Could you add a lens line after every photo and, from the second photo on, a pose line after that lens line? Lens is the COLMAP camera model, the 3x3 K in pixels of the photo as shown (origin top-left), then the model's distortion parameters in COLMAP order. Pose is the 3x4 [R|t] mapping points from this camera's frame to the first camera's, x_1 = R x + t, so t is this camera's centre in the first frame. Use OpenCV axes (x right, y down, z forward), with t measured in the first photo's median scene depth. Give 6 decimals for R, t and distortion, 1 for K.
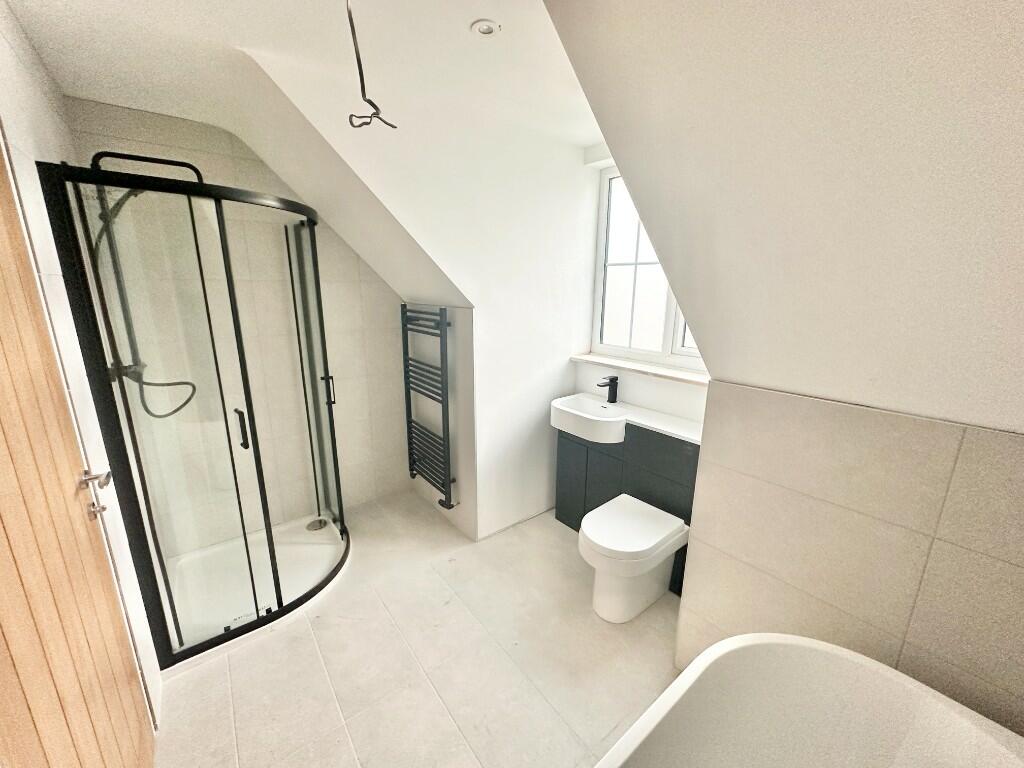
lens RADIAL K [[405.6, 0, 512.7], [0, 405.6, 384.2], [0, 0, 1]] dist [-0.001698, 0.000212]
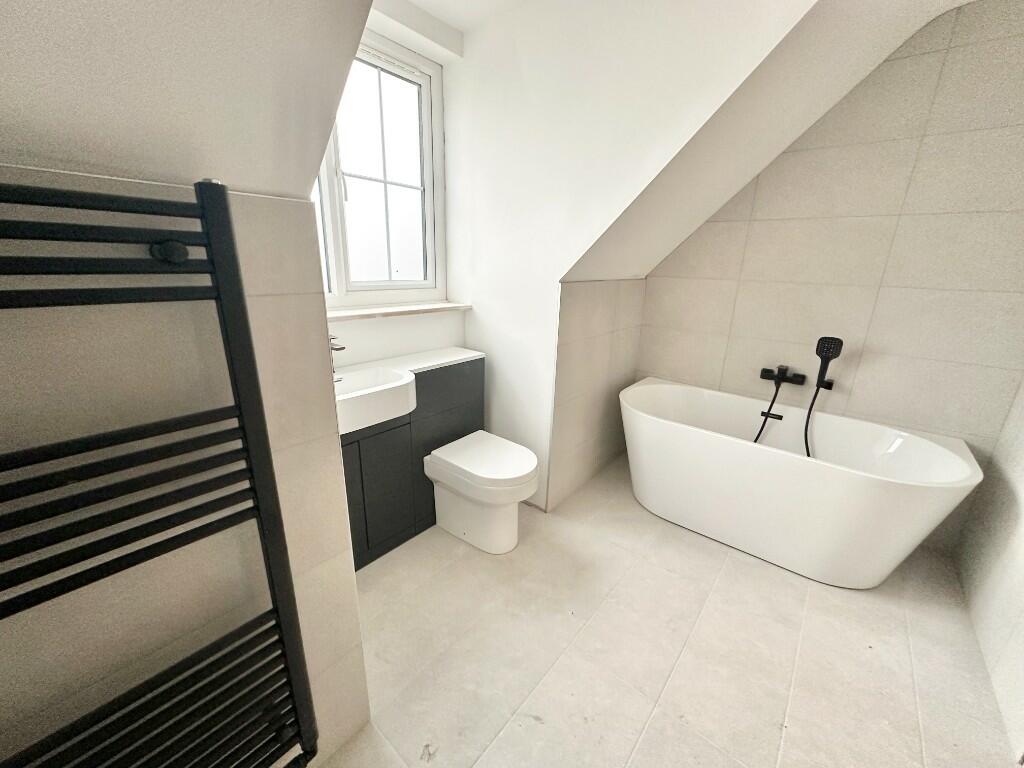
lens RADIAL K [[405.6, 0, 512.7], [0, 405.6, 384.2], [0, 0, 1]] dist [-0.001698, 0.000212]
pose [[-0.212344, -0.295744, 0.931368, -0.541341], [0.203922, 0.918709, 0.338216, -0.125267], [-0.955681, 0.261744, -0.134774, 0.939611]]
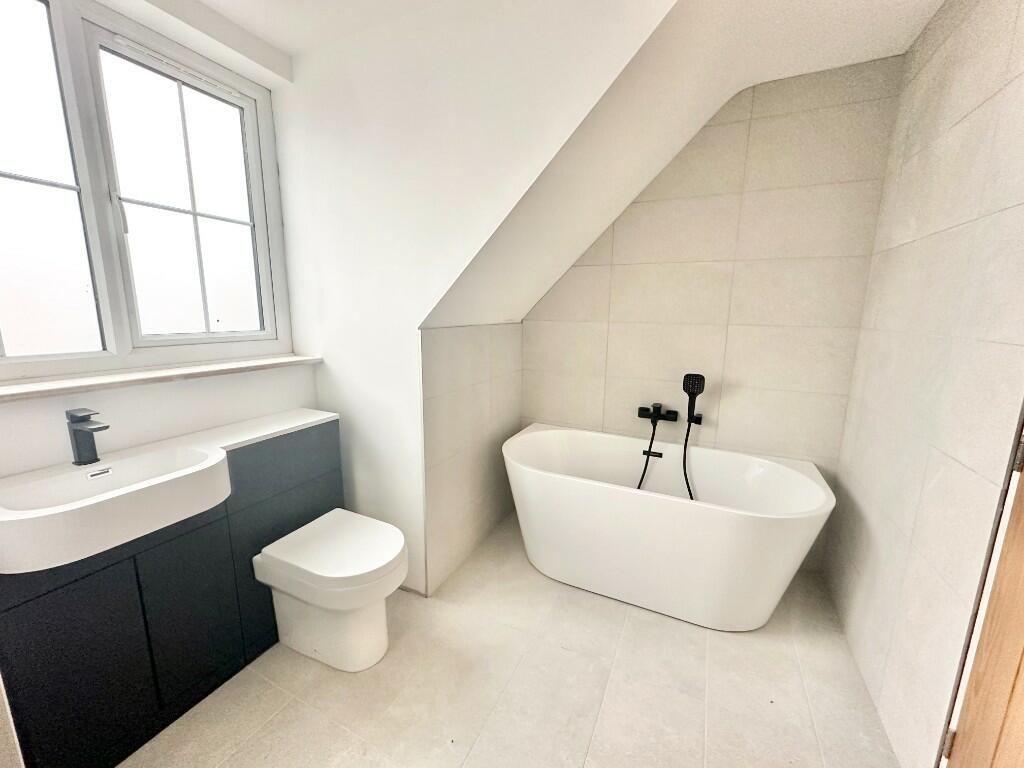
lens RADIAL K [[405.6, 0, 512.7], [0, 405.6, 384.2], [0, 0, 1]] dist [-0.001698, 0.000212]
pose [[-0.442650, -0.174688, 0.879514, -0.454100], [0.197552, 0.937742, 0.285679, -0.096137], [-0.874662, 0.300206, -0.380582, 0.832223]]
